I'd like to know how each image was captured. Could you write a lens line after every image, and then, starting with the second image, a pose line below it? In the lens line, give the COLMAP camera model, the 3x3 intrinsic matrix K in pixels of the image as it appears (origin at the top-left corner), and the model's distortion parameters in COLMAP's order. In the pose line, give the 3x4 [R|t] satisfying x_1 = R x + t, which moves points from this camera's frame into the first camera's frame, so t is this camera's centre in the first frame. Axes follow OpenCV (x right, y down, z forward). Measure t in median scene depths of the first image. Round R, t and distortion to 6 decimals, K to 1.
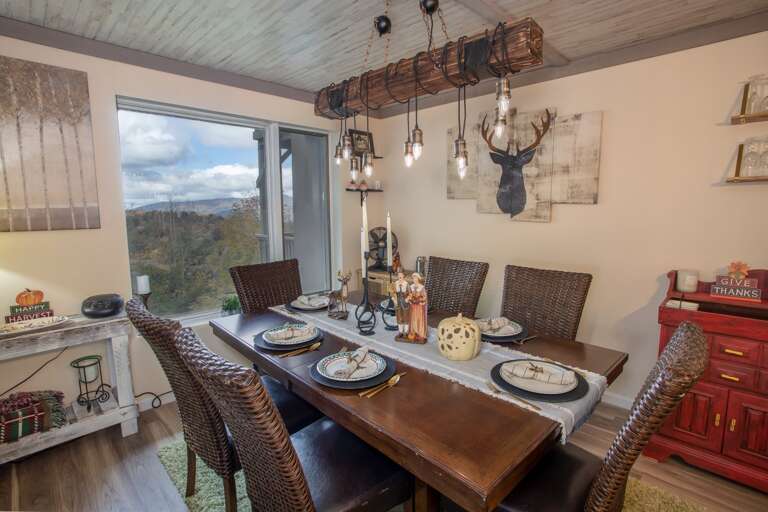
lens RADIAL K [[377.9, 0, 388.7], [0, 377.9, 251.6], [0, 0, 1]] dist [-0.082620, 0.031903]
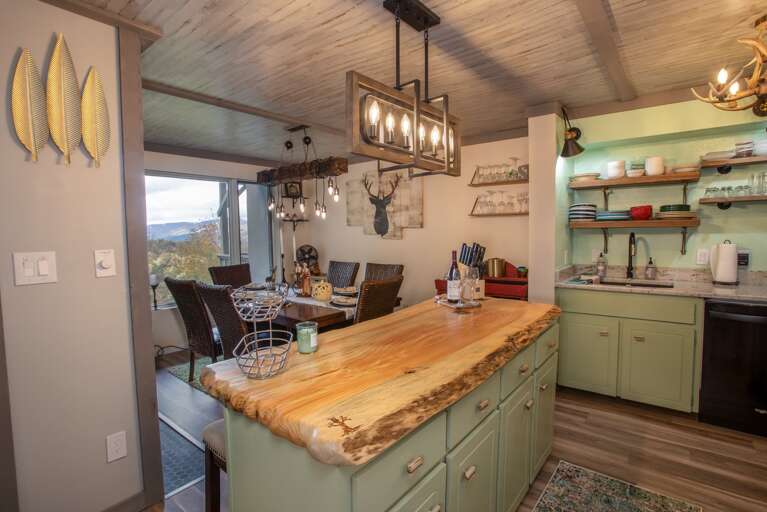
lens RADIAL K [[377.4, 0, 388.2], [0, 377.4, 251.6], [0, 0, 1]] dist [-0.082620, 0.031903]
pose [[0.994283, -0.018355, 0.105192, 0.189678], [0.024681, 0.997944, -0.059151, 0.076904], [-0.103890, 0.061409, 0.992691, -0.680411]]
